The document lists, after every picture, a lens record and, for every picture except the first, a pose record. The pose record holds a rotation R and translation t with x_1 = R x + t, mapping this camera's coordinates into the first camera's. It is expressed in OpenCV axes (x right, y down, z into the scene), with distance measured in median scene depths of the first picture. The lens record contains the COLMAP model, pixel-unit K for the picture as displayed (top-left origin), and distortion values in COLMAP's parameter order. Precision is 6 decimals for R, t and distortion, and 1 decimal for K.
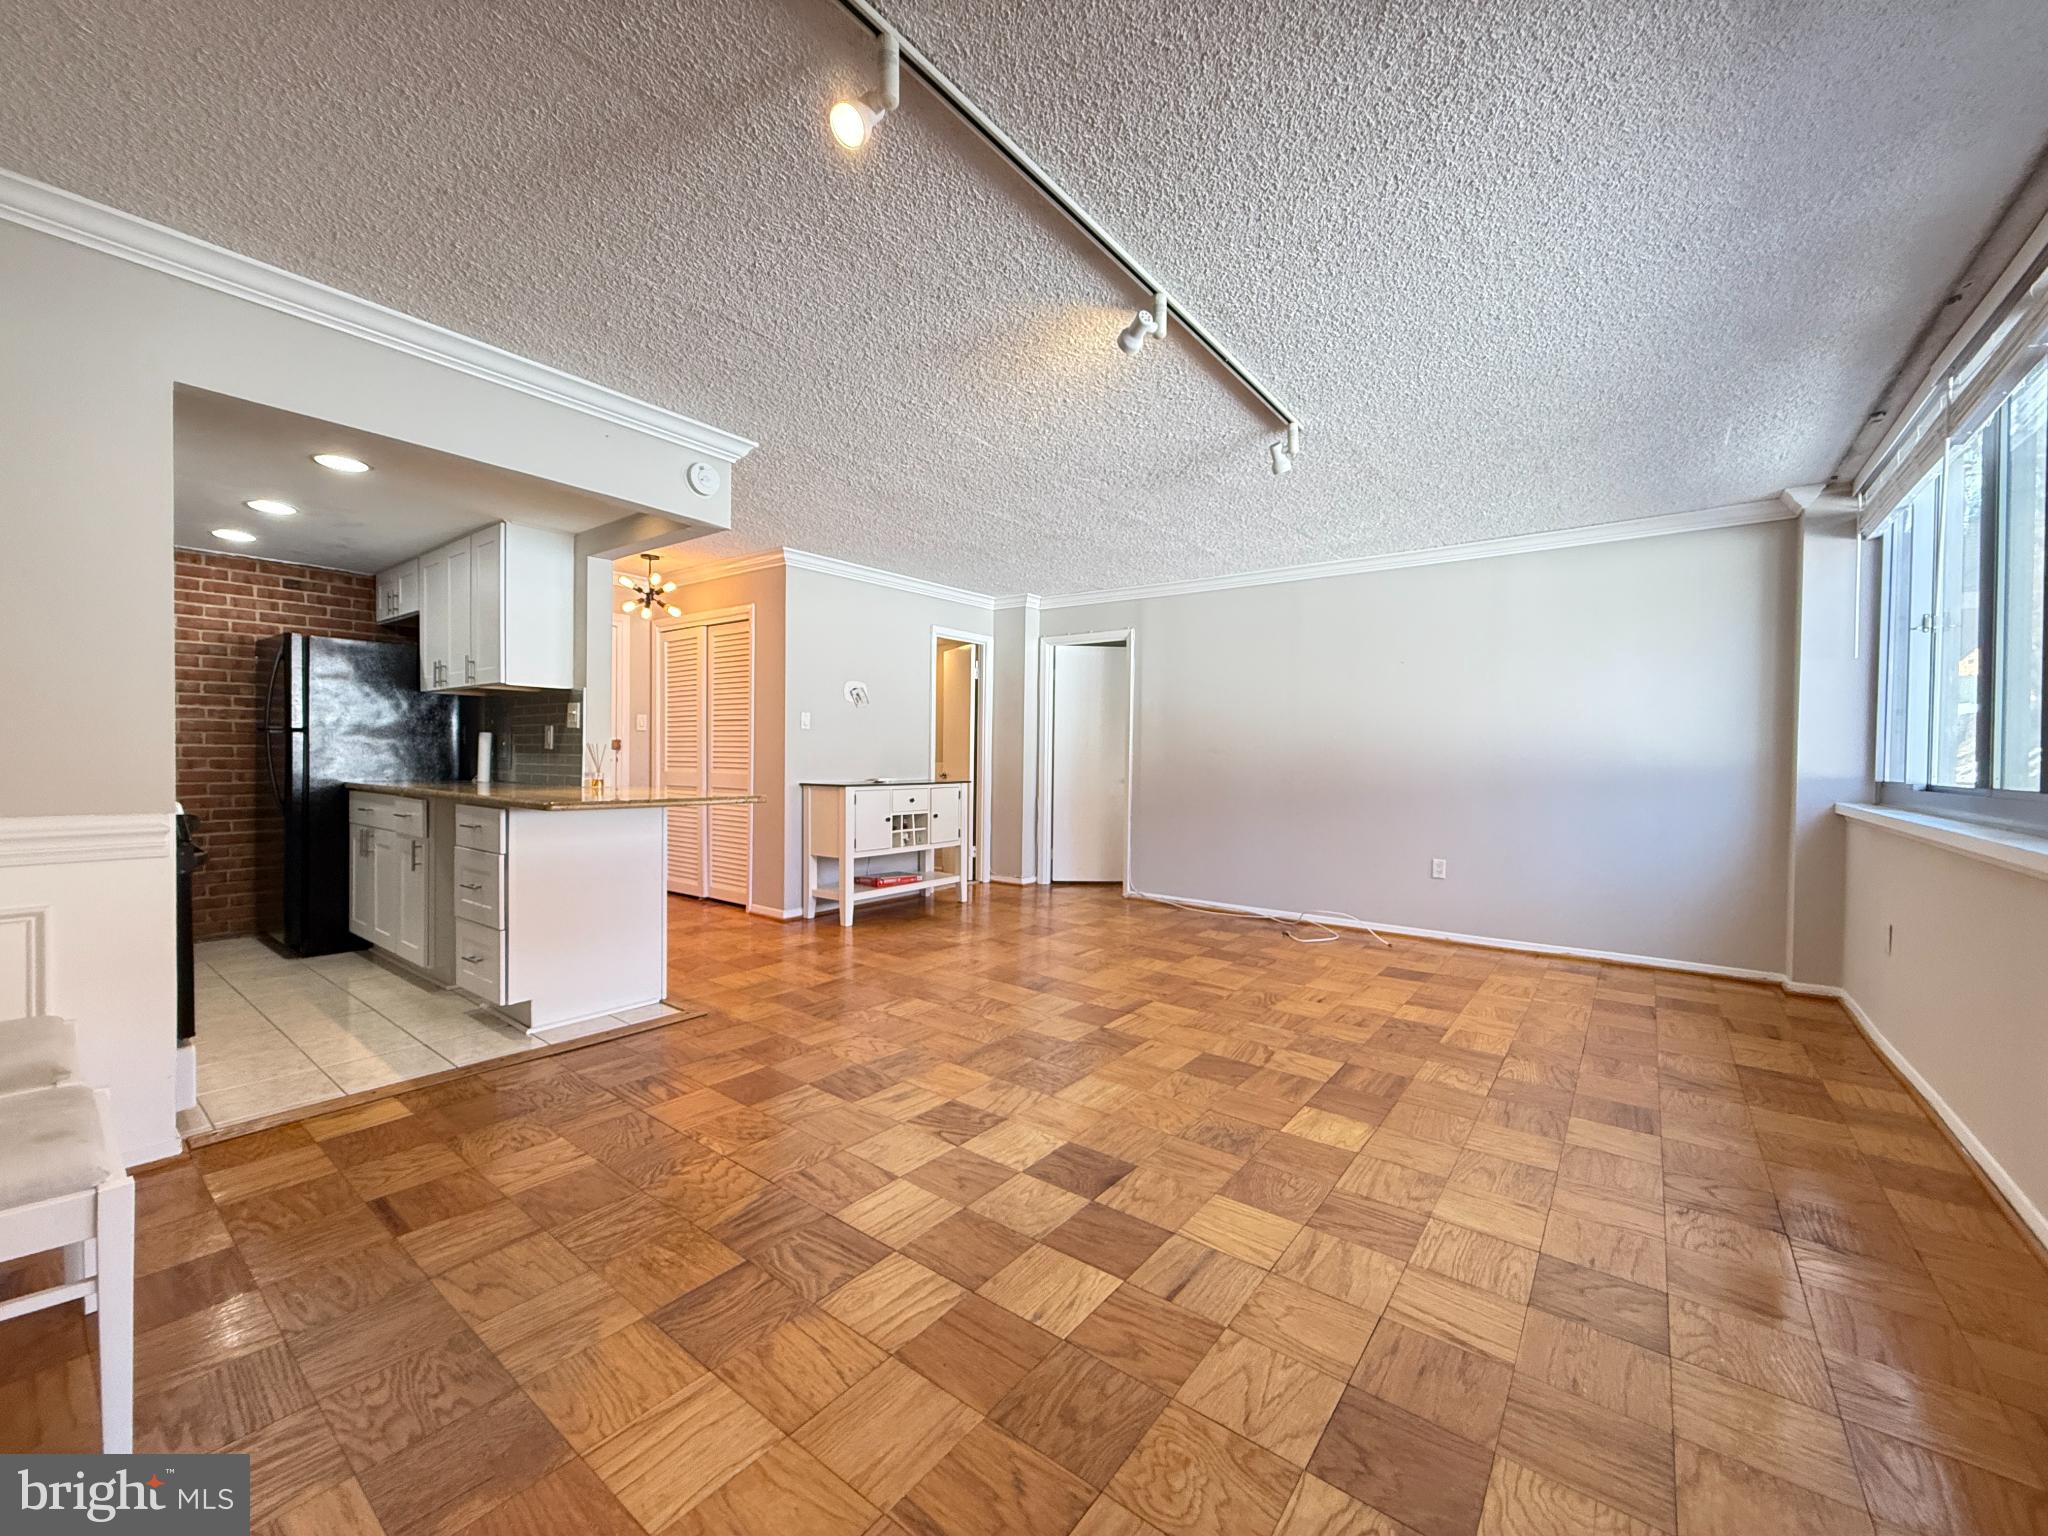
lens RADIAL K [[814.9, 0, 1021.4], [0, 814.9, 770.8], [0, 0, 1]] dist [0.000646, 0.000049]
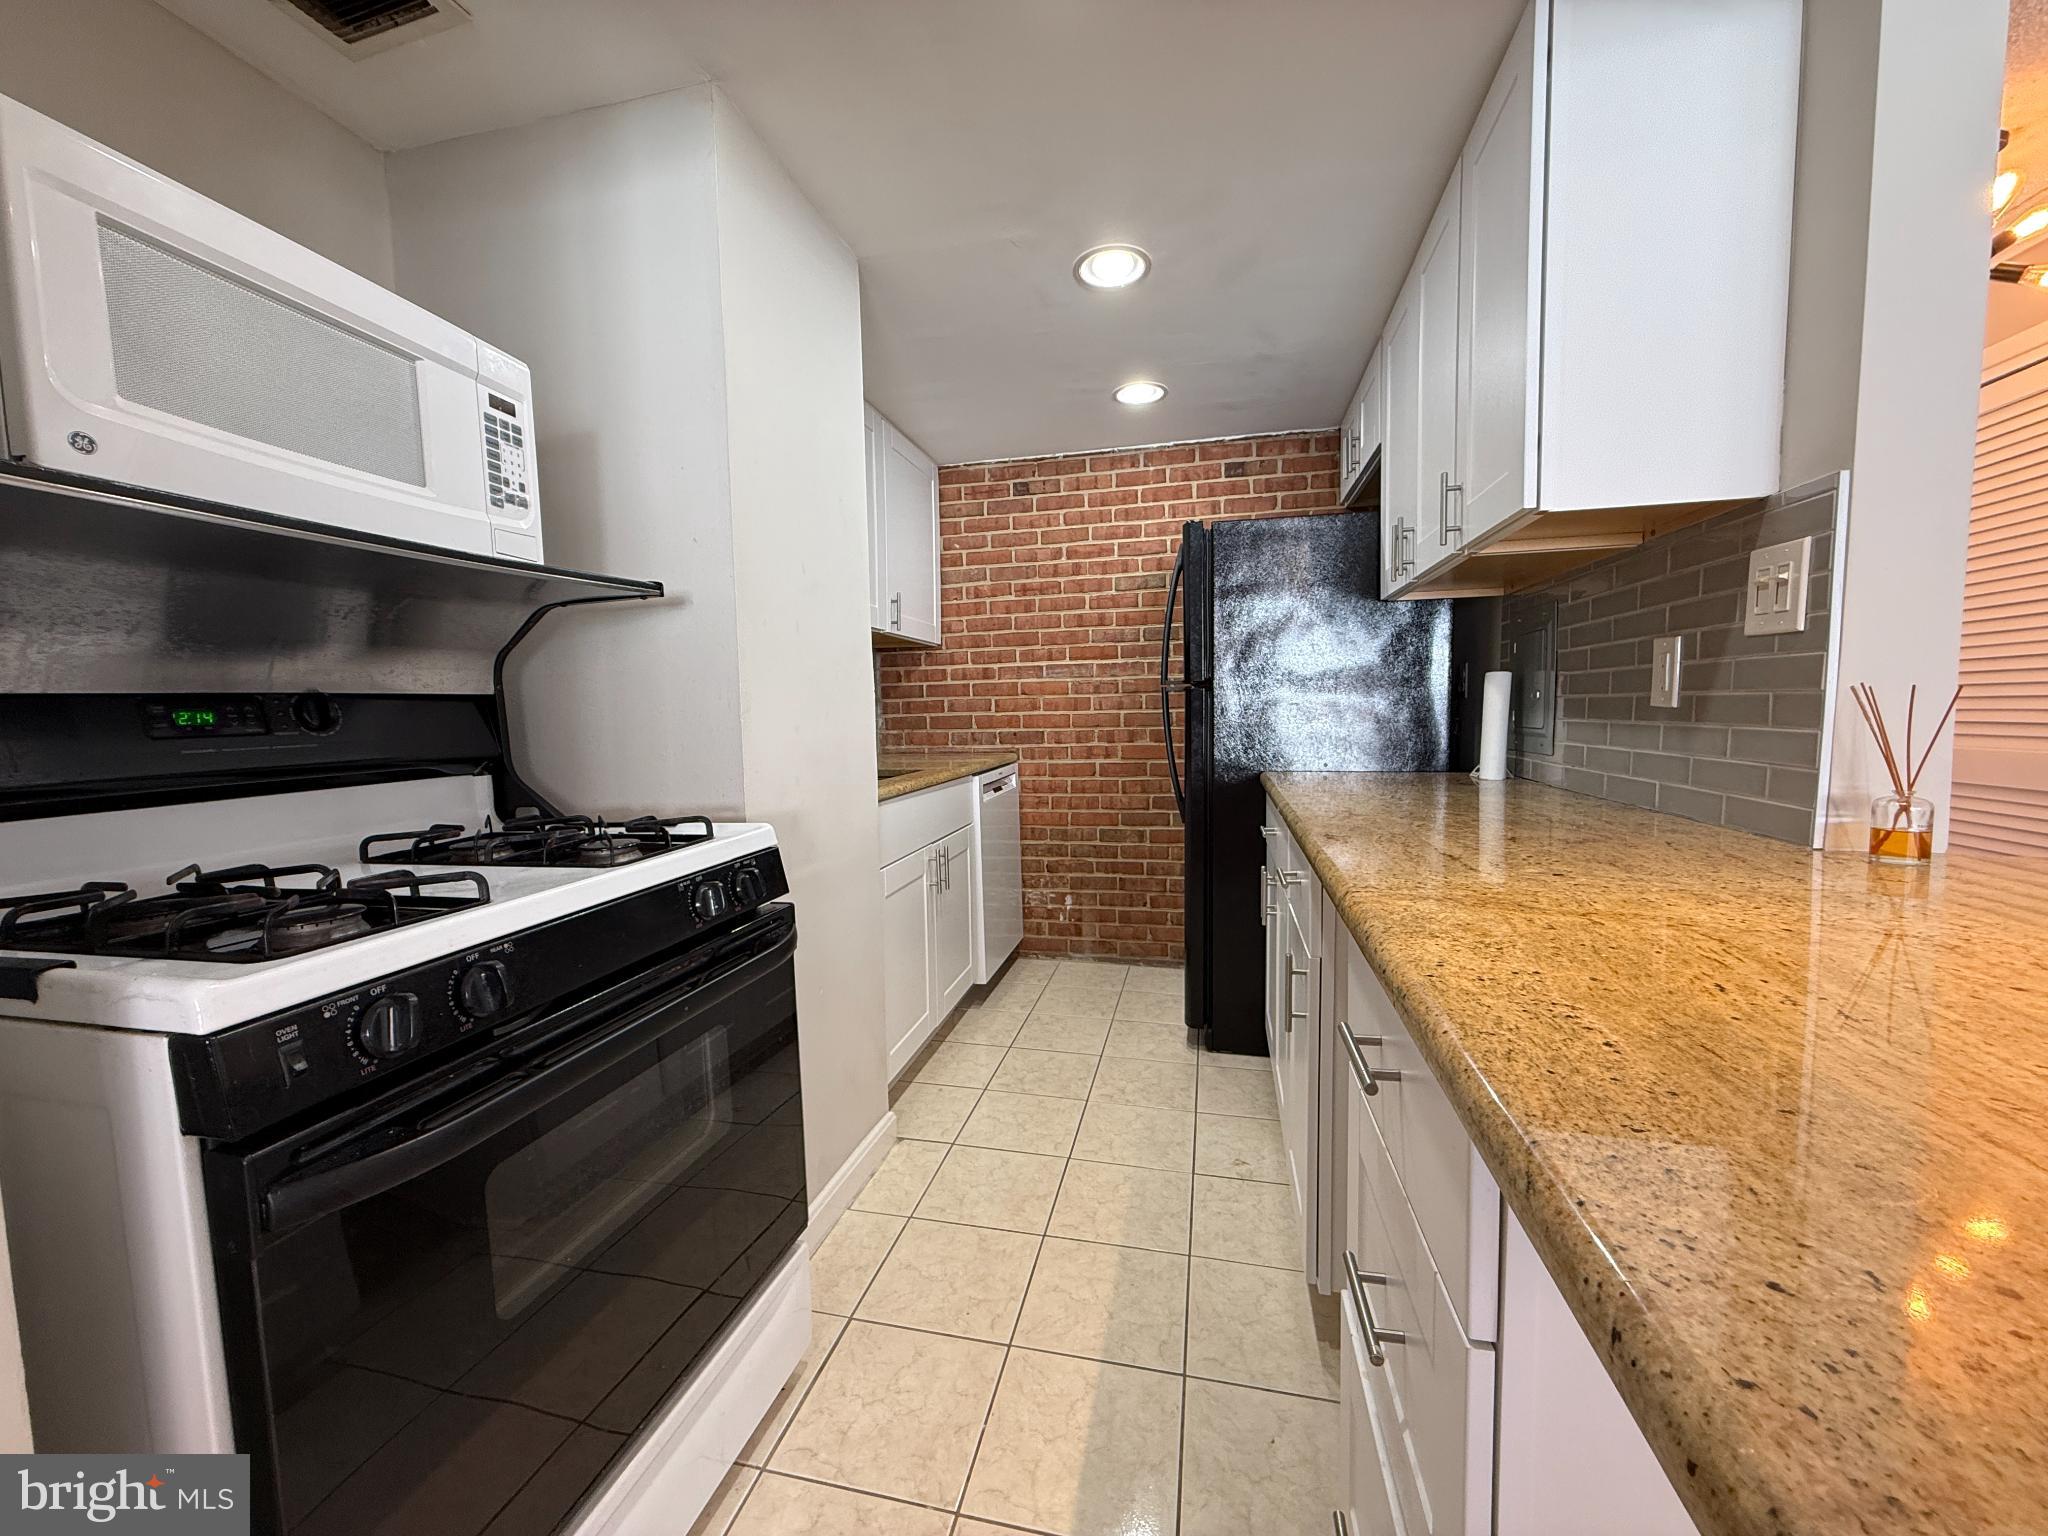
lens RADIAL K [[814.9, 0, 1019.1], [0, 814.9, 773.1], [0, 0, 1]] dist [0.000646, 0.000049]
pose [[0.414006, 0.052042, -0.908785, -0.357839], [0.011414, 0.997989, 0.062350, -0.022121], [0.910203, -0.036187, 0.412580, 0.576639]]
